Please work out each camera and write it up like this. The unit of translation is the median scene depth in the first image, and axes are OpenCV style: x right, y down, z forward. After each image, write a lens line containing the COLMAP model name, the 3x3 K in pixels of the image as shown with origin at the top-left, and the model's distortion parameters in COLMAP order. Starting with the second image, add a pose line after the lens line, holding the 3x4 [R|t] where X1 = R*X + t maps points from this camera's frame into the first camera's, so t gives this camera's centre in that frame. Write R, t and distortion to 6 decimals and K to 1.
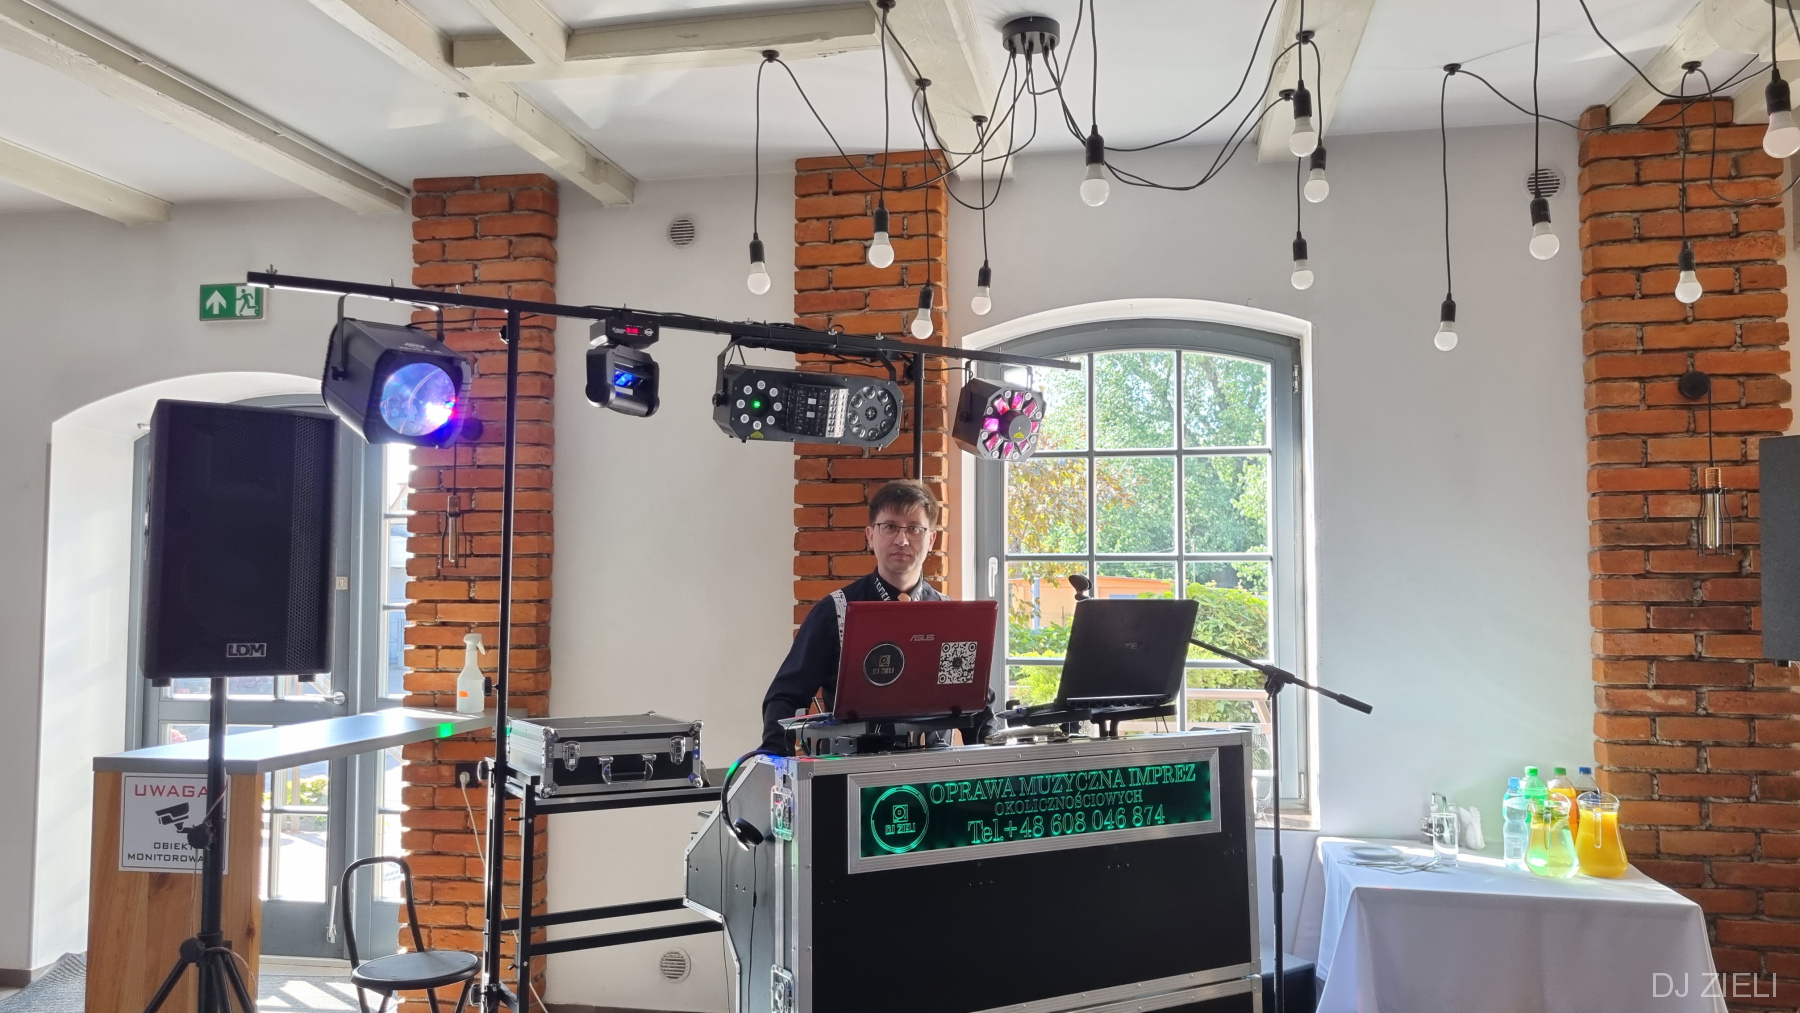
lens RADIAL K [[1360.0, 0, 879.9], [0, 1360.0, 511.3], [0, 0, 1]] dist [0.036291, -0.004291]
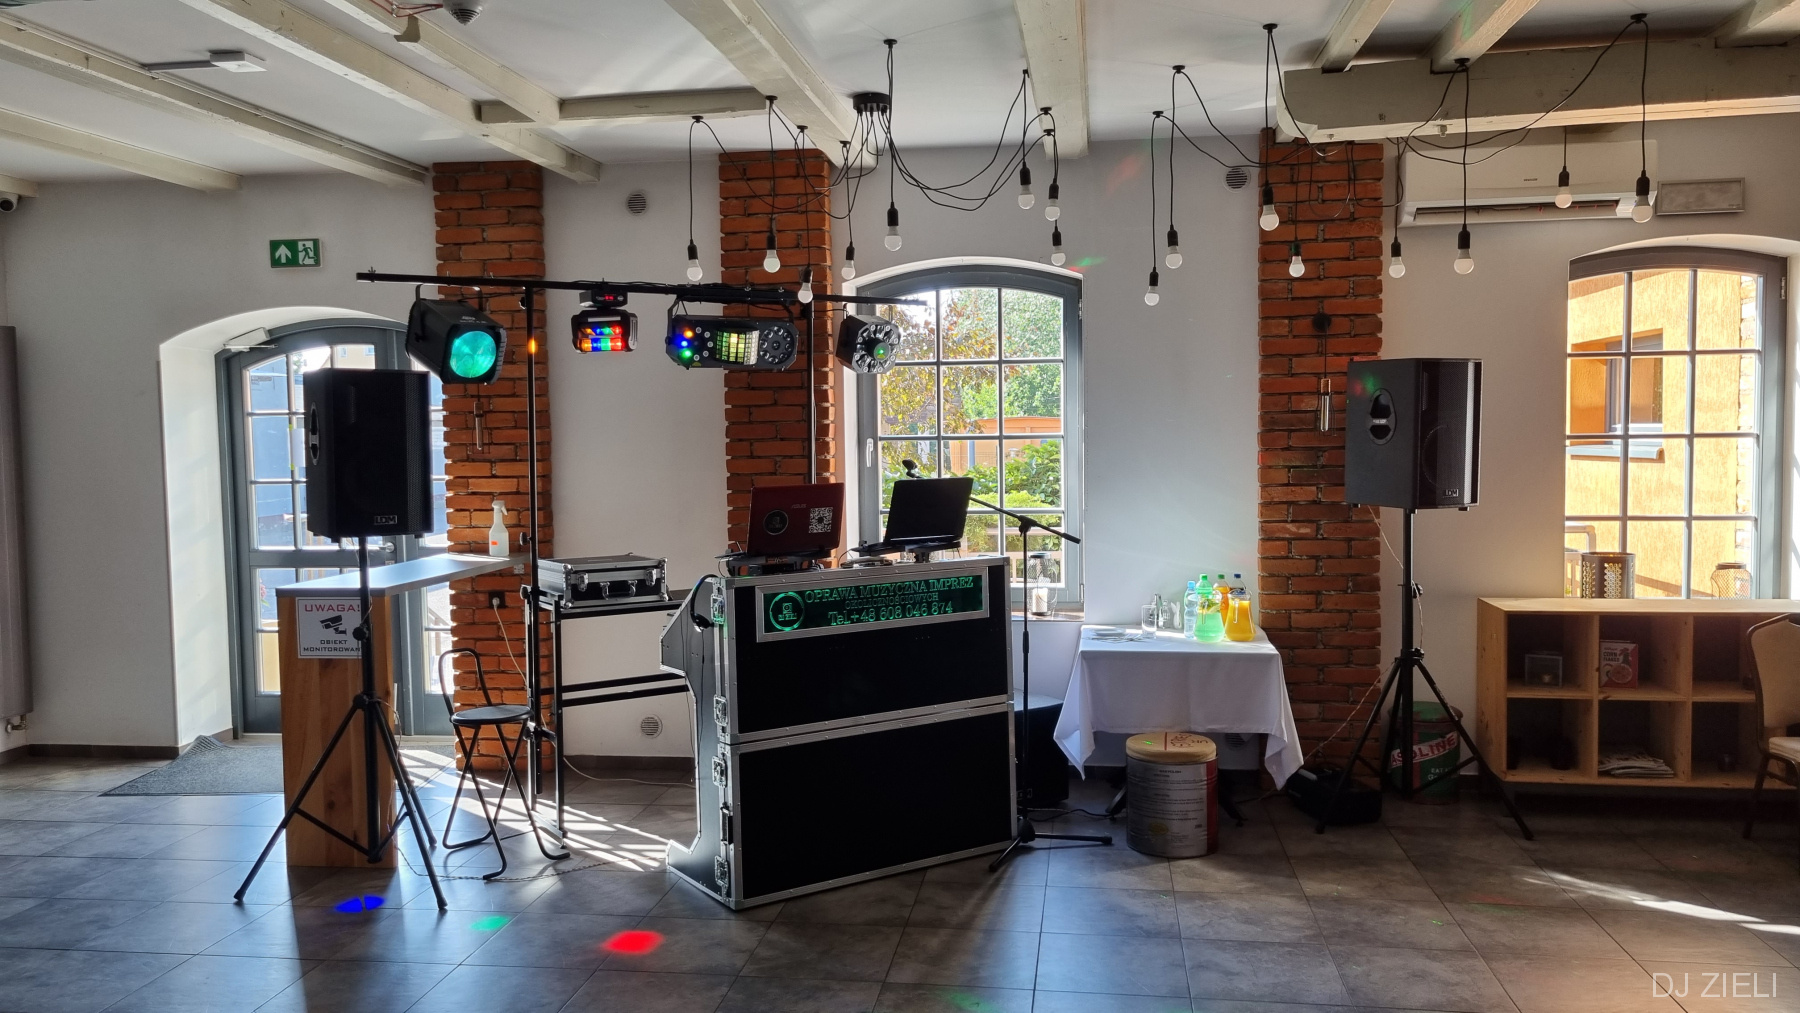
lens RADIAL K [[1354.9, 0, 900.0], [0, 1354.9, 506.5], [0, 0, 1]] dist [0.034516, 0.000585]
pose [[0.998432, -0.019883, 0.052329, 0.048739], [0.013715, 0.993189, 0.115701, -0.070213], [-0.054273, -0.114802, 0.991905, -0.478084]]
